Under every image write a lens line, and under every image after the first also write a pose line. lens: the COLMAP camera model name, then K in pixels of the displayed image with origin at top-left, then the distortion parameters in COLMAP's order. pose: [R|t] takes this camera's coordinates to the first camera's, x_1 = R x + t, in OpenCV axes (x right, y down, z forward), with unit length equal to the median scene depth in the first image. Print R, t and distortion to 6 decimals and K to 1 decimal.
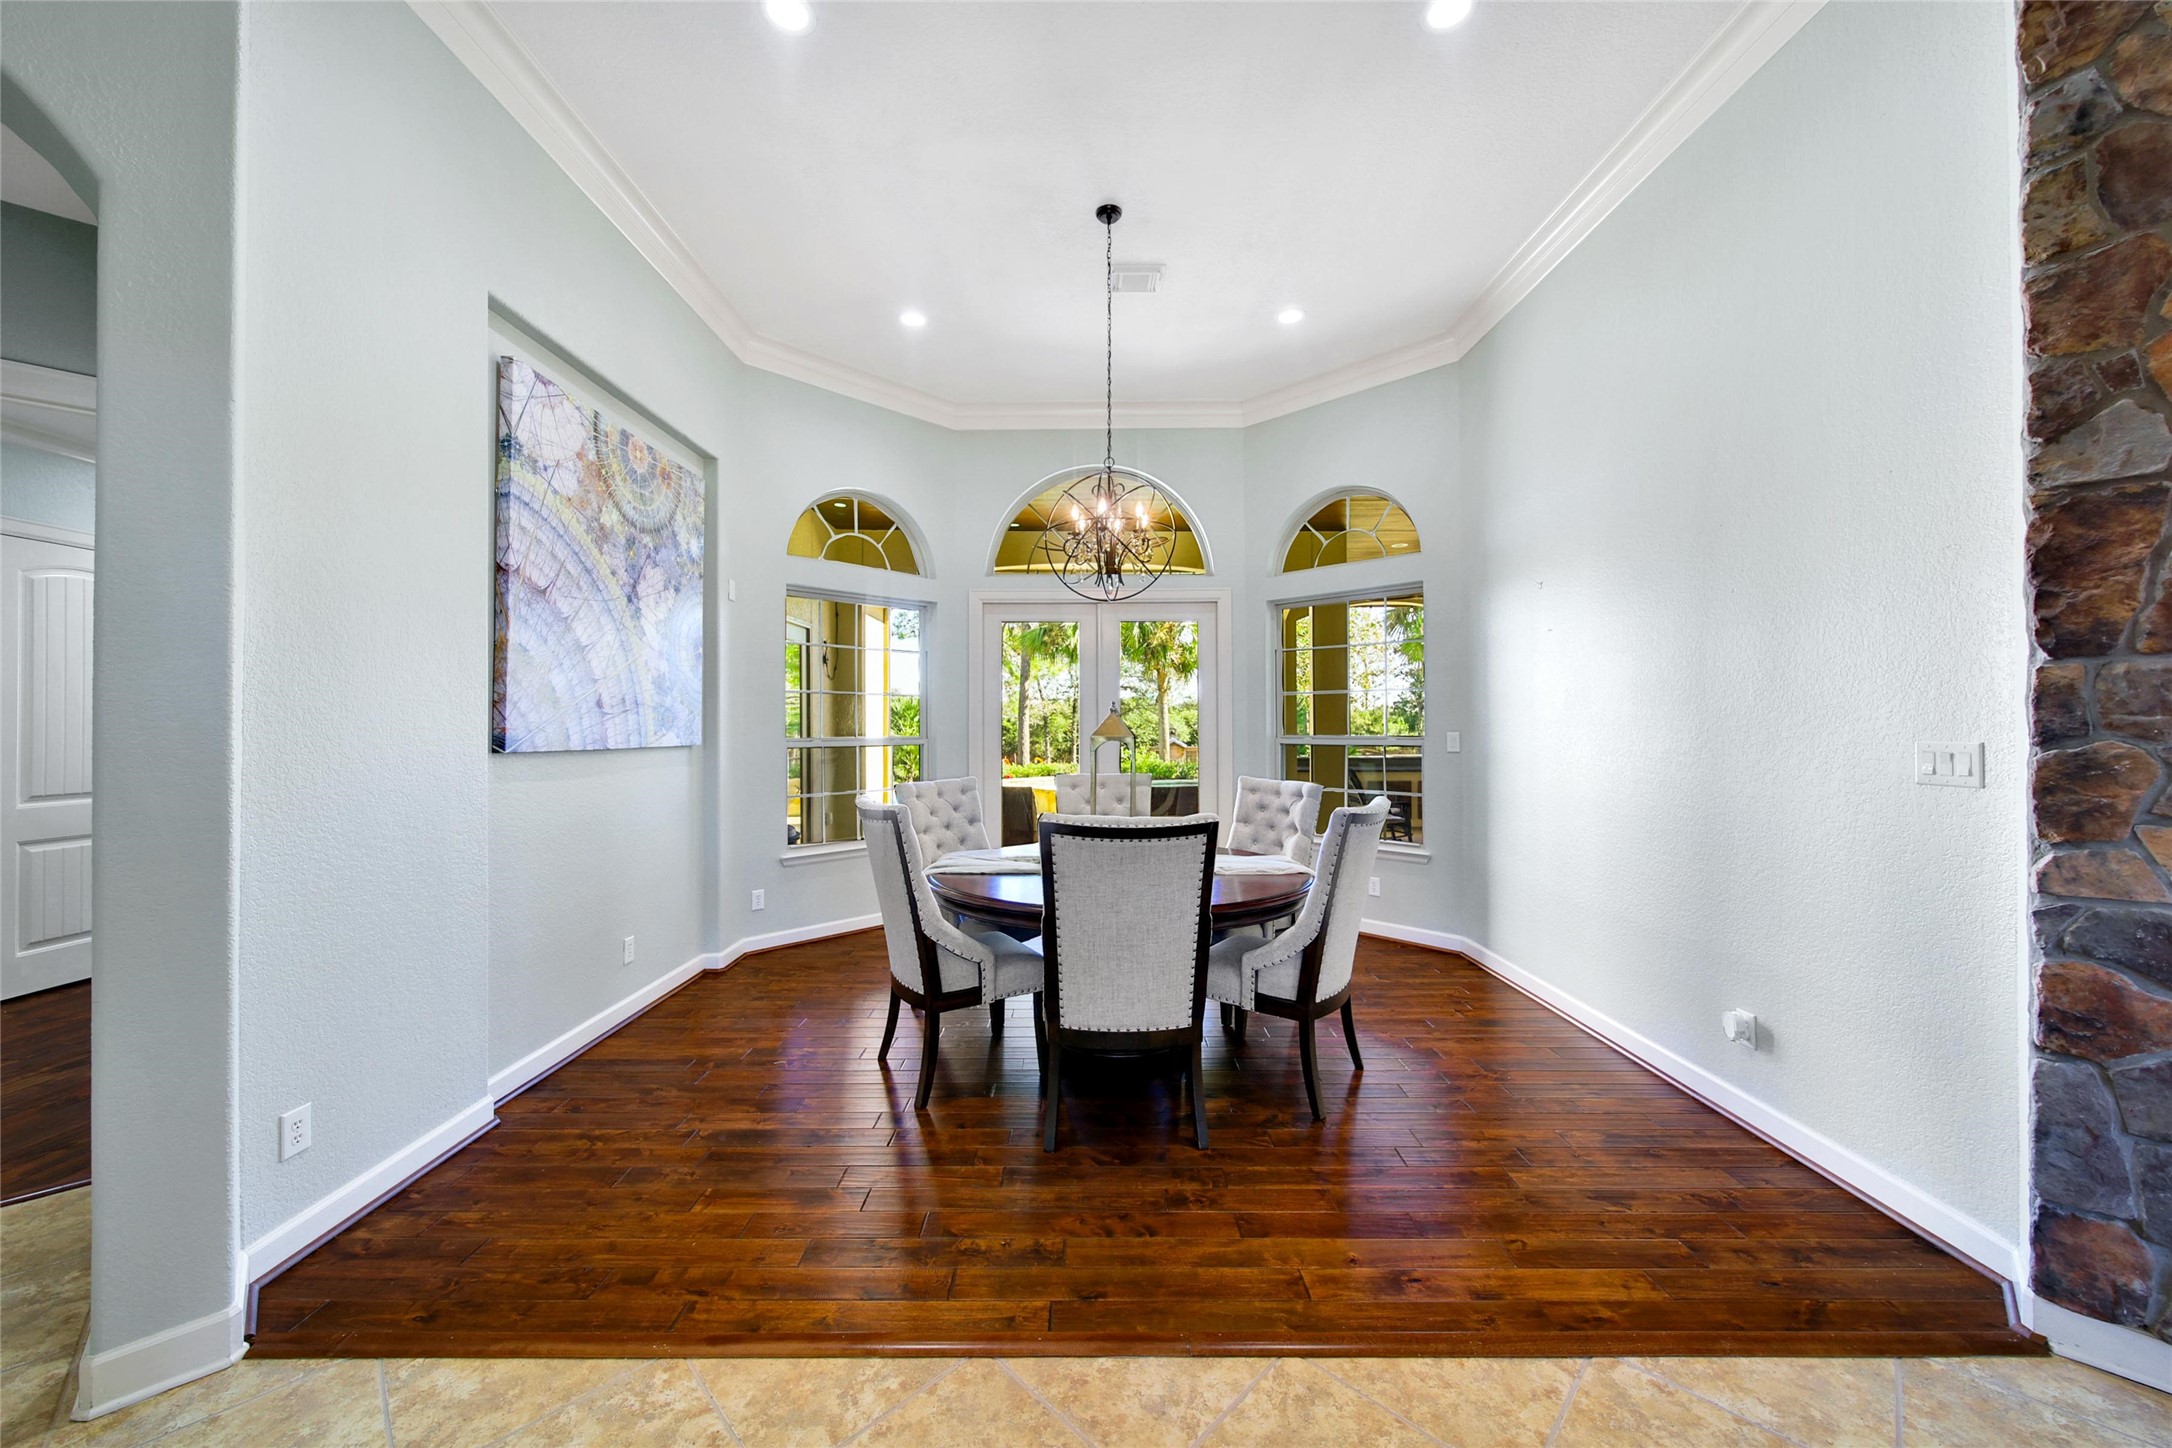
lens RADIAL K [[790.3, 0, 1096.0], [0, 790.3, 717.9], [0, 0, 1]] dist [0.000417, -0.000048]
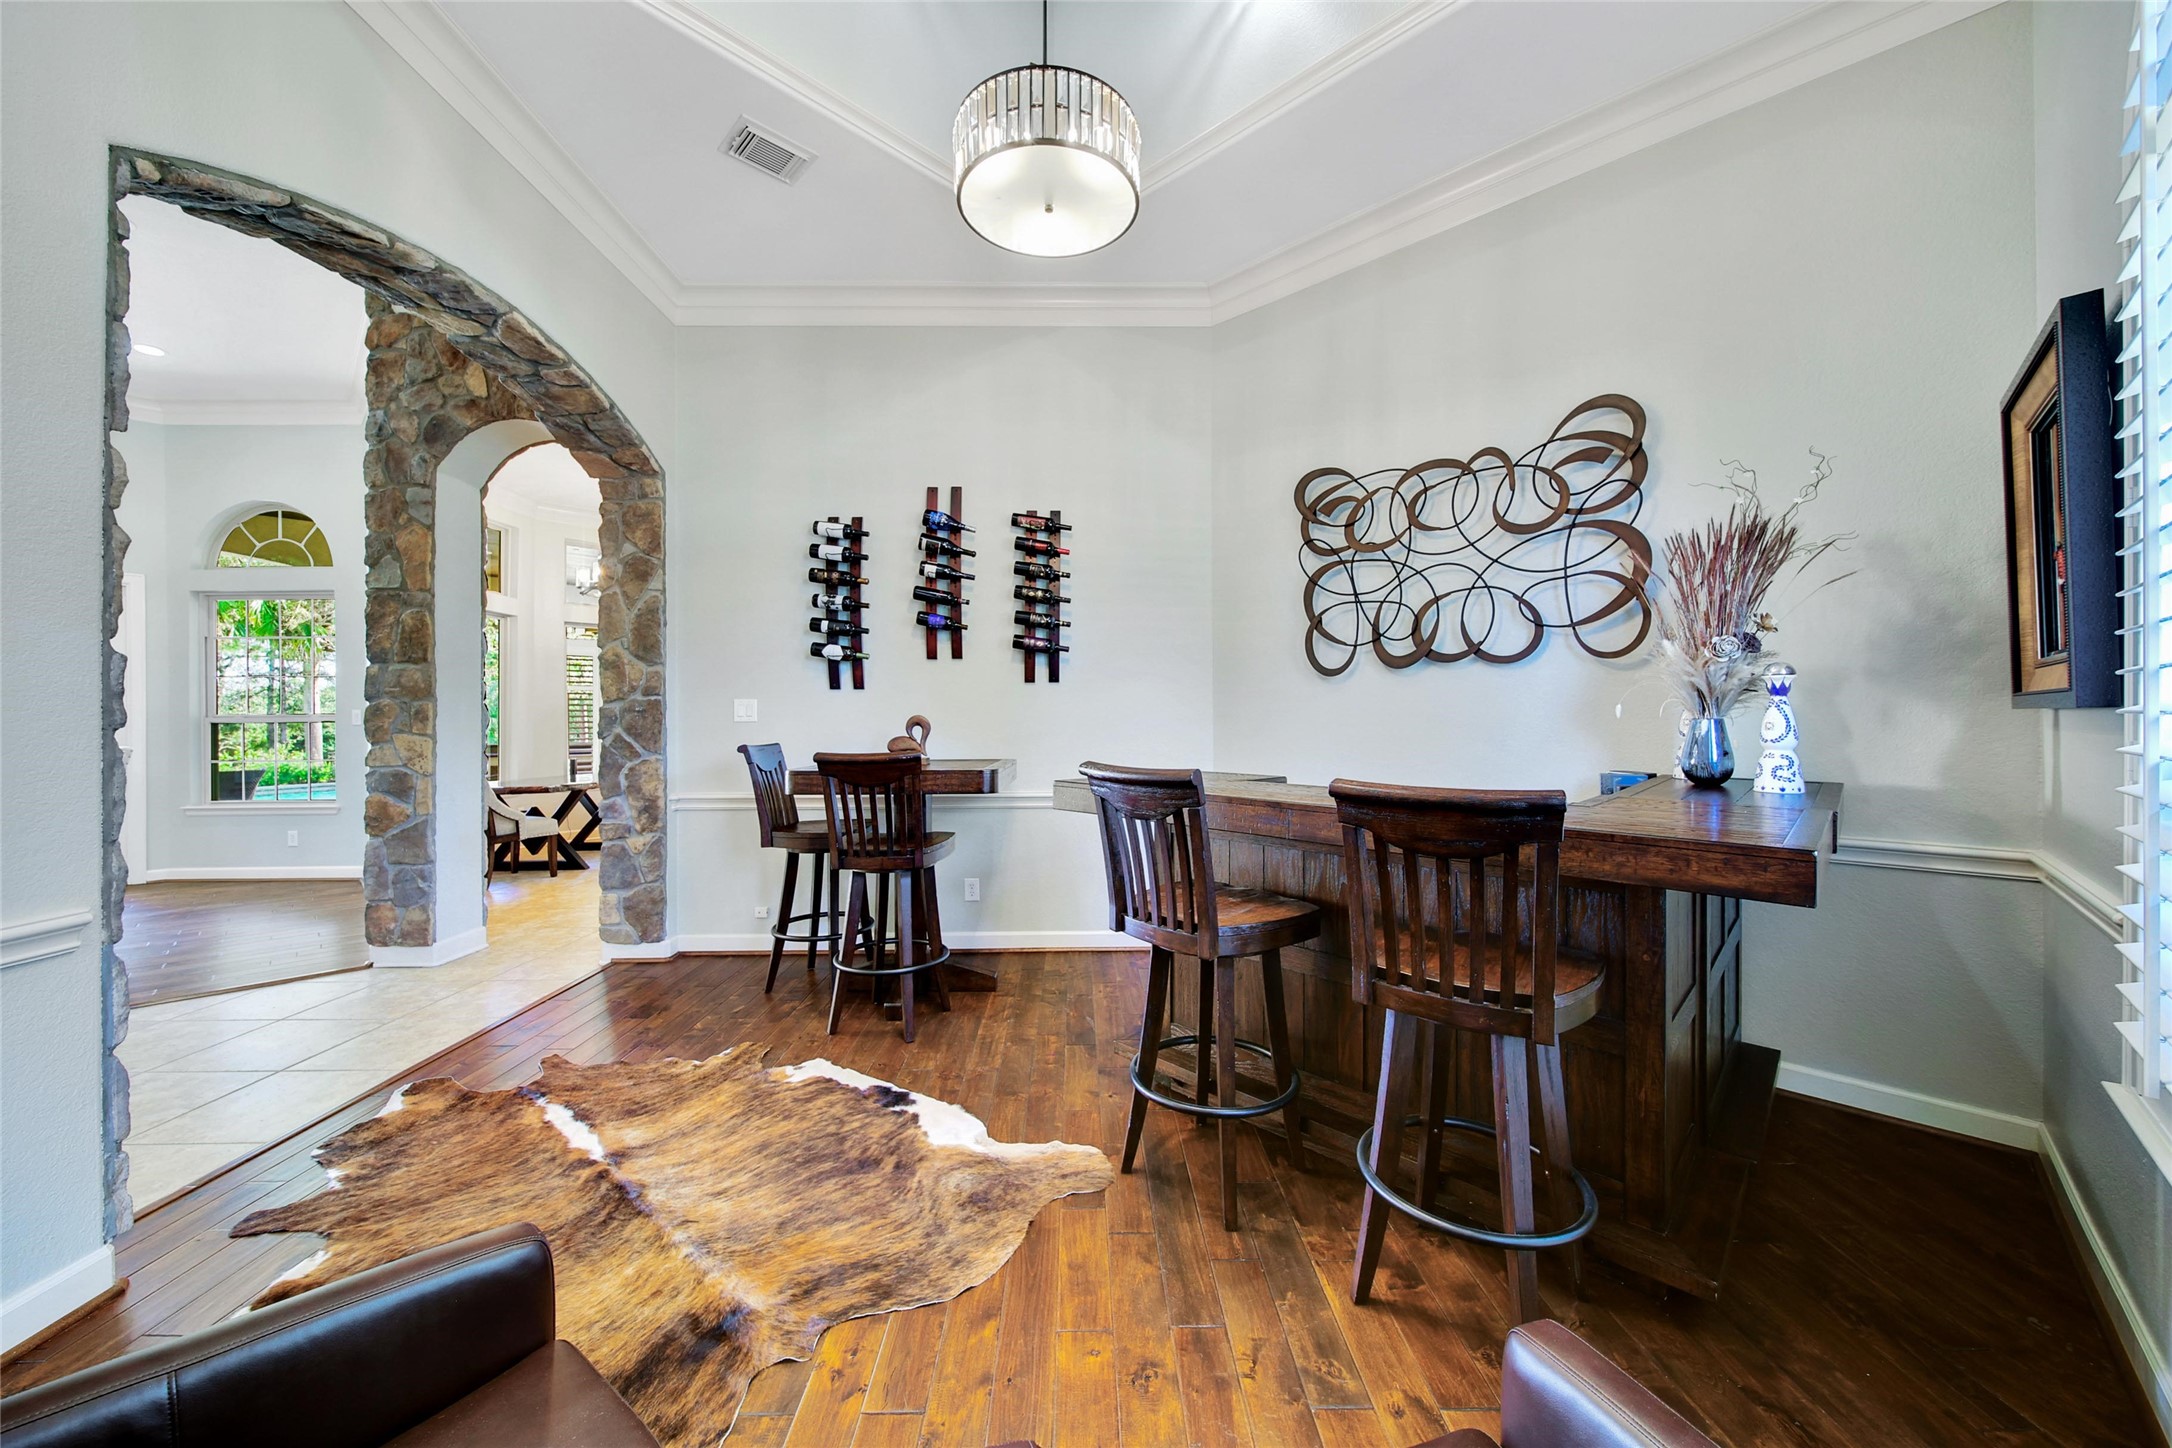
lens RADIAL K [[790.3, 0, 1096.0], [0, 790.3, 717.9], [0, 0, 1]] dist [0.000417, -0.000048]
pose [[0.683384, -0.003829, 0.730049, 0.979218], [0.007530, 0.999970, -0.001804, 0.102952], [-0.730021, 0.006730, 0.683392, -2.094003]]
